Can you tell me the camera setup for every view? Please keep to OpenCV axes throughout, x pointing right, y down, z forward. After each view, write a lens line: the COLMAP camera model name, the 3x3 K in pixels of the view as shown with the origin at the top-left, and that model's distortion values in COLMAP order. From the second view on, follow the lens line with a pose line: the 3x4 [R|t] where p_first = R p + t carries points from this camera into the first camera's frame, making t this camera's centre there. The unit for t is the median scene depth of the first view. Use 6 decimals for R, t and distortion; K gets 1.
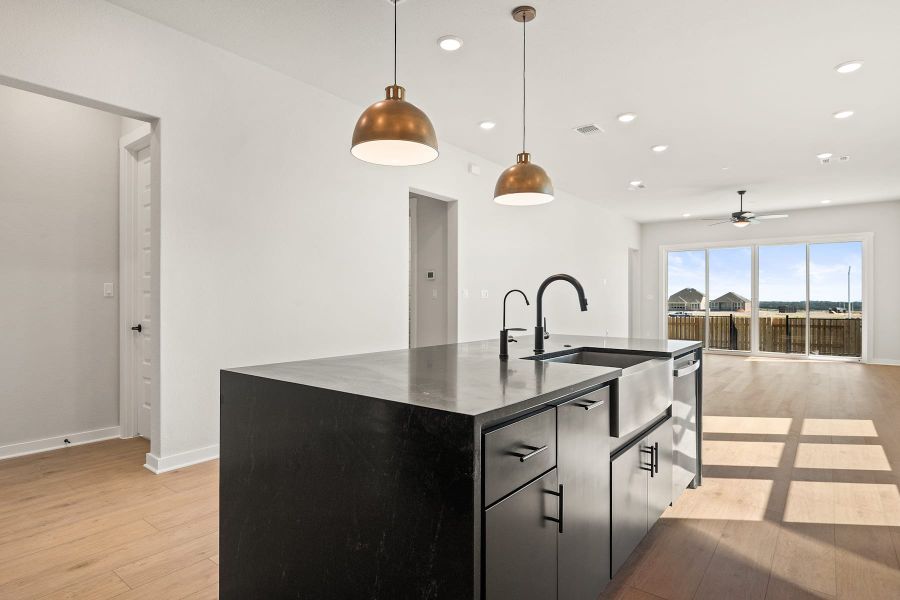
lens RADIAL K [[486.5, 0, 450.0], [0, 486.5, 300.0], [0, 0, 1]] dist [-0.001169, -0.001725]
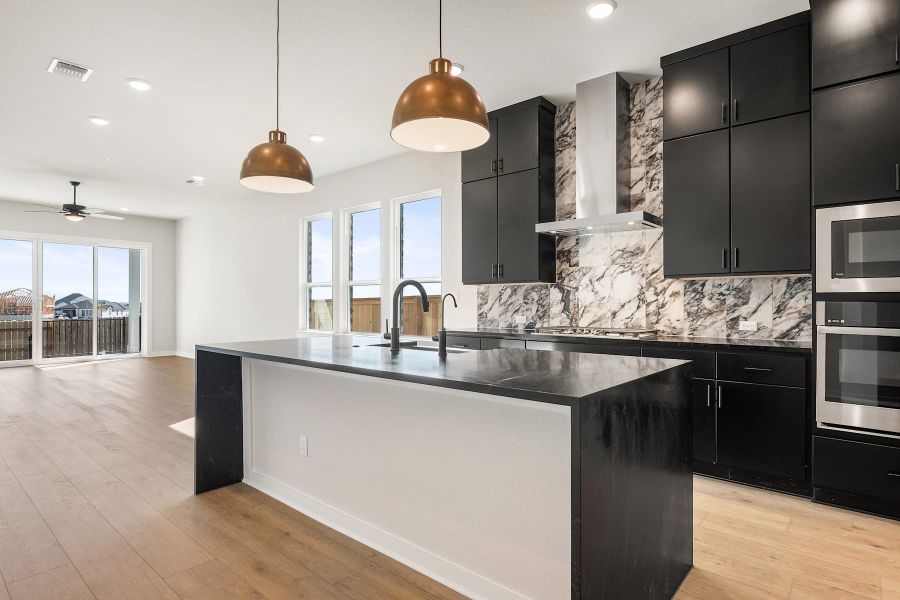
lens RADIAL K [[474.7, 0, 450.0], [0, 474.7, 300.0], [0, 0, 1]] dist [0.000263, -0.000118]
pose [[0.047200, 0.004484, 0.998875, -0.472809], [-0.002032, 0.999988, -0.004393, -0.000783], [-0.998883, -0.001822, 0.047209, 0.467888]]
